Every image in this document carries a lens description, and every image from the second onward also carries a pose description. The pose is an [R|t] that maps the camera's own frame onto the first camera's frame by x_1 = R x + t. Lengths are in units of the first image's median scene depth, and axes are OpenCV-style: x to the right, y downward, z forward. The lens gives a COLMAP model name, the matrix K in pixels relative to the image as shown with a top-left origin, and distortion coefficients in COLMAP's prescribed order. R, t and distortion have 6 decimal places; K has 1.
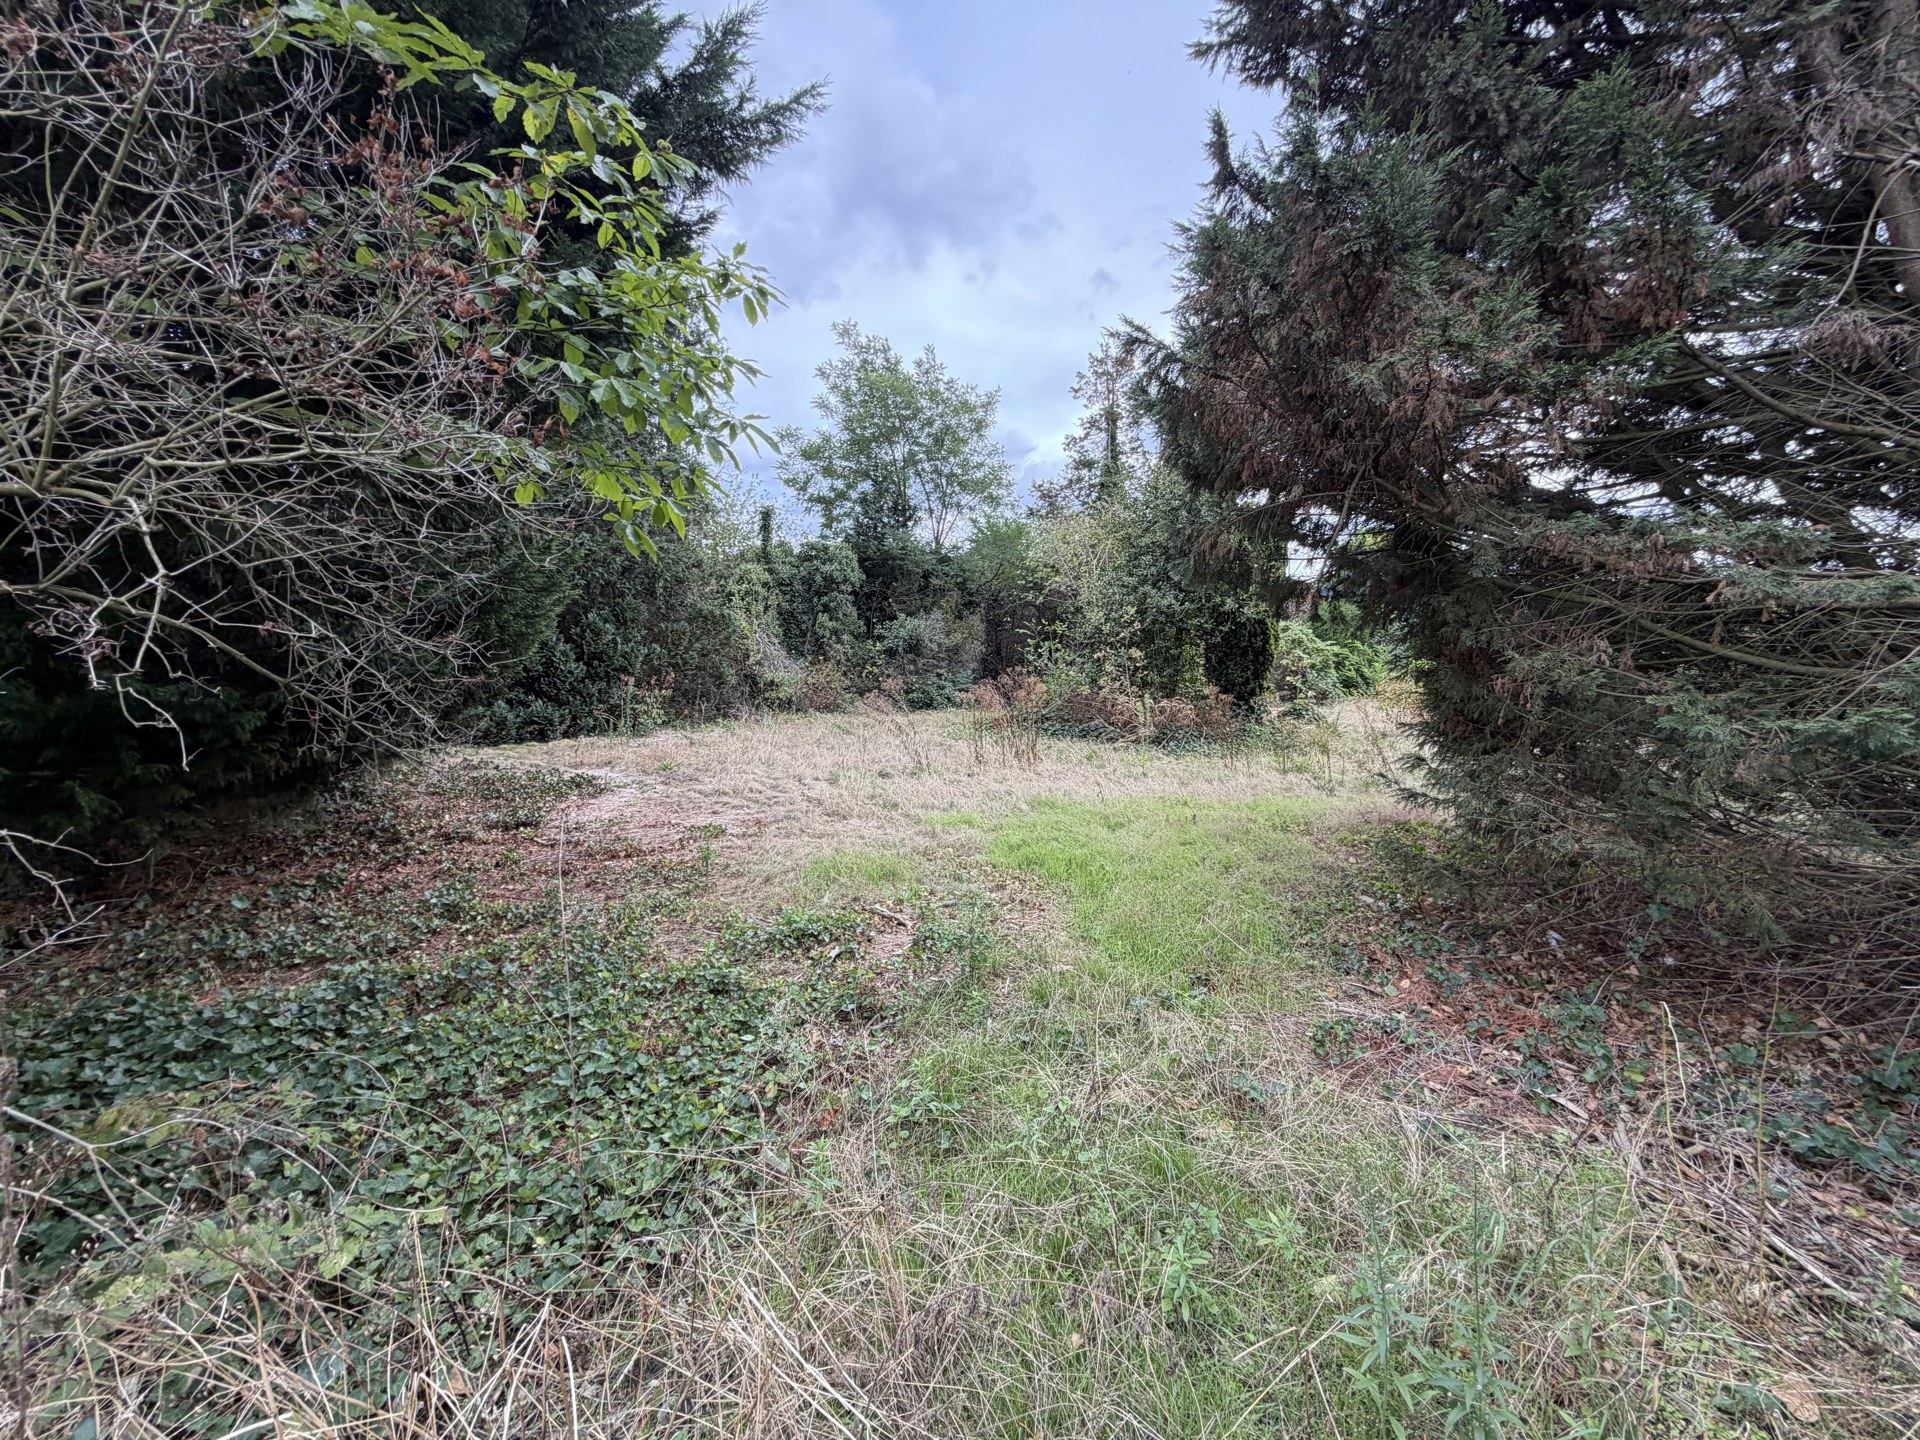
lens RADIAL K [[762.3, 0, 961.1], [0, 762.3, 724.1], [0, 0, 1]] dist [0.000973, -0.000100]
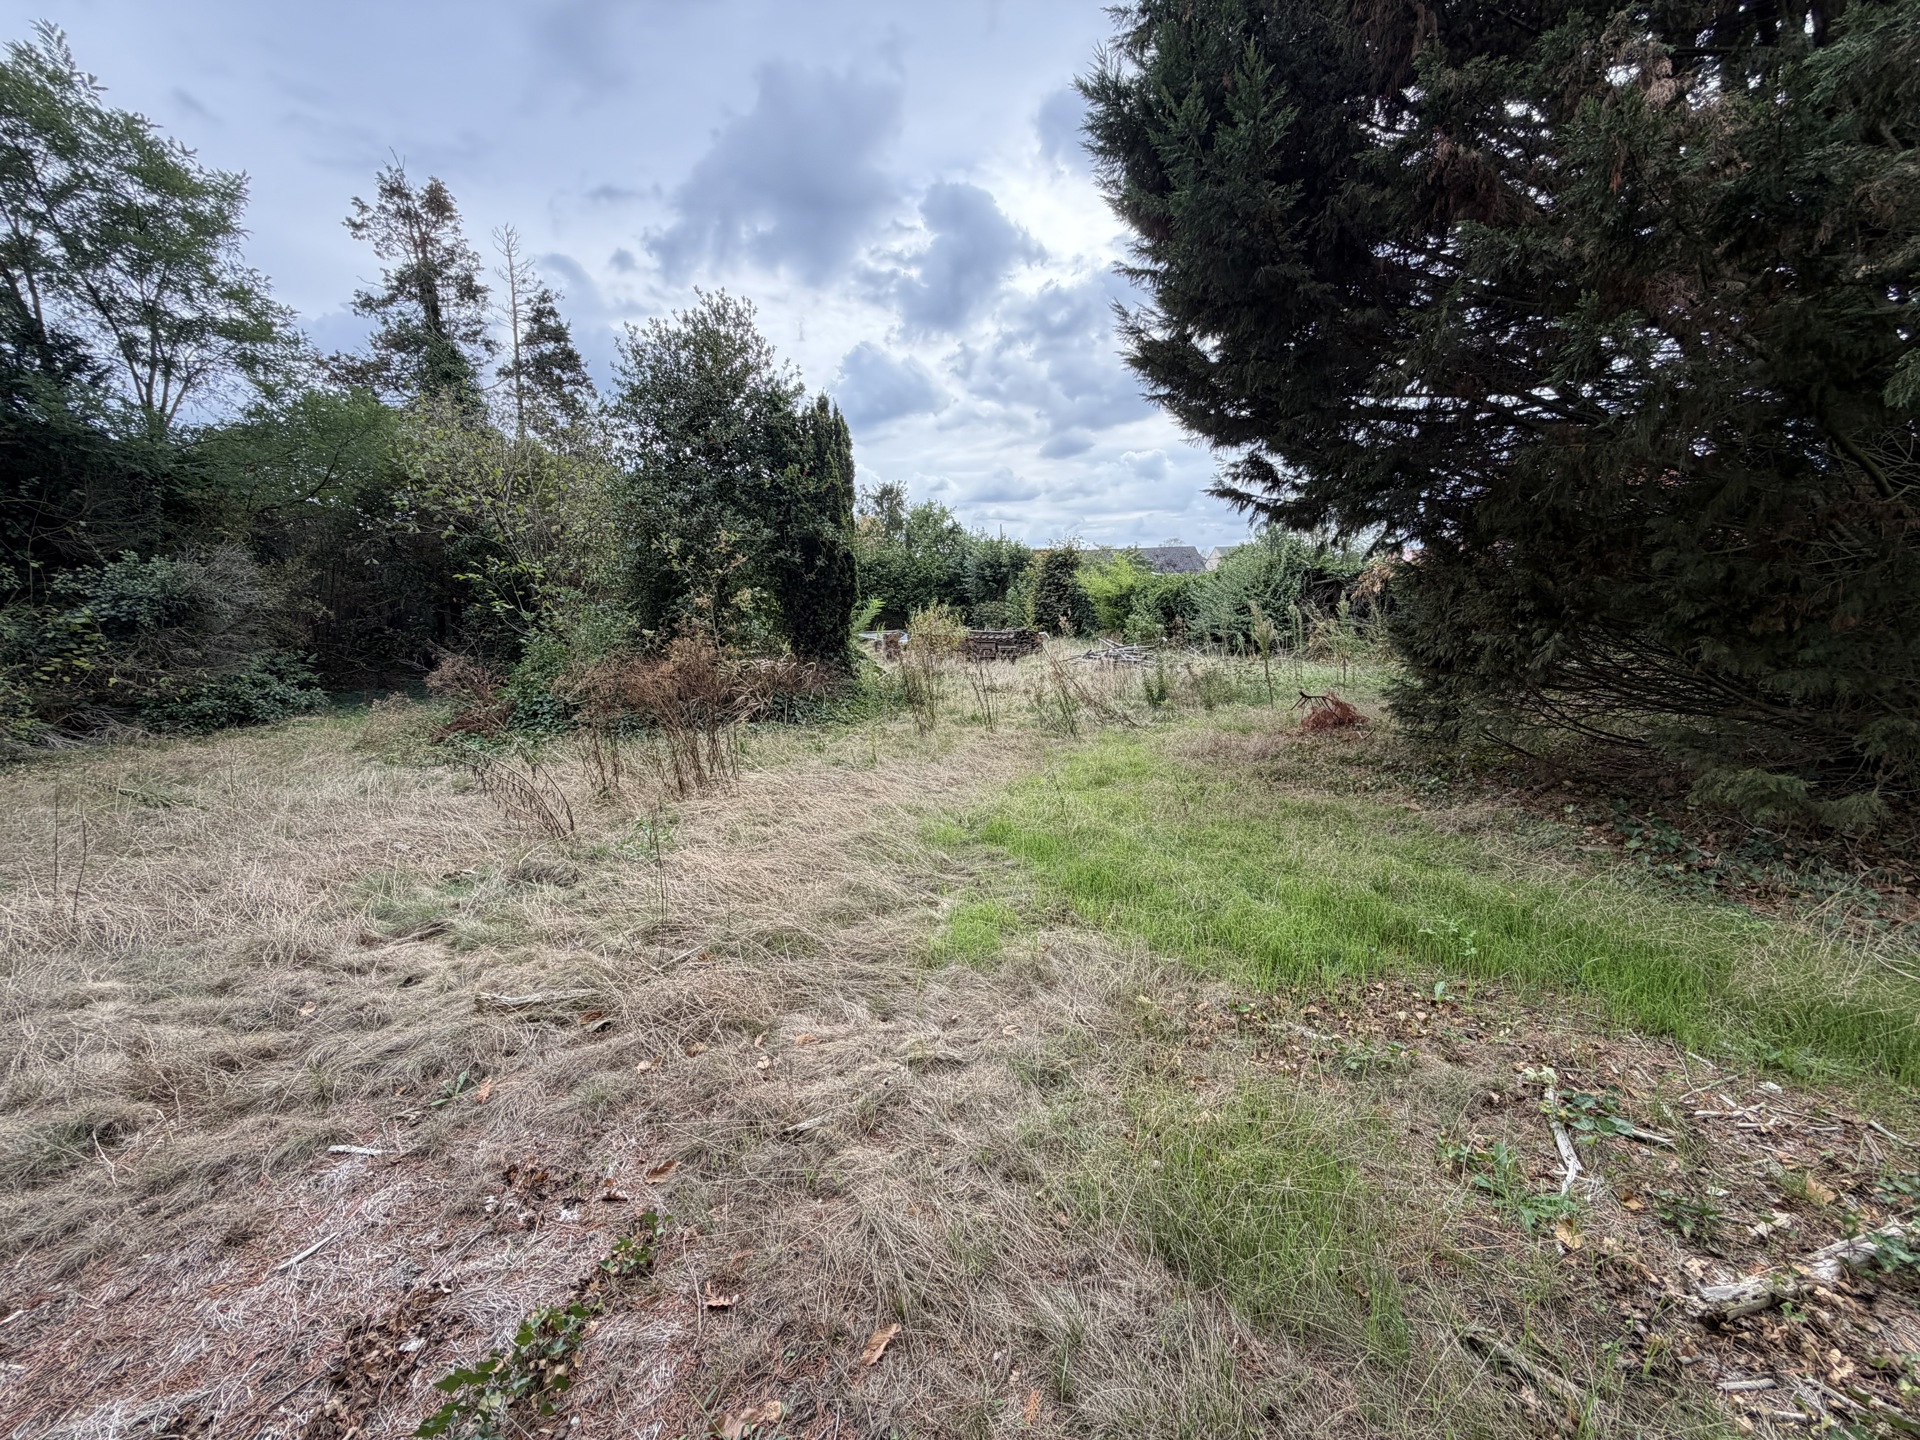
lens RADIAL K [[762.3, 0, 954.5], [0, 762.3, 722.1], [0, 0, 1]] dist [0.000973, -0.000100]
pose [[0.641325, -0.159756, 0.750454, -0.126060], [0.121054, 0.986901, 0.106640, -0.018850], [-0.757660, 0.022455, 0.652263, 0.250172]]
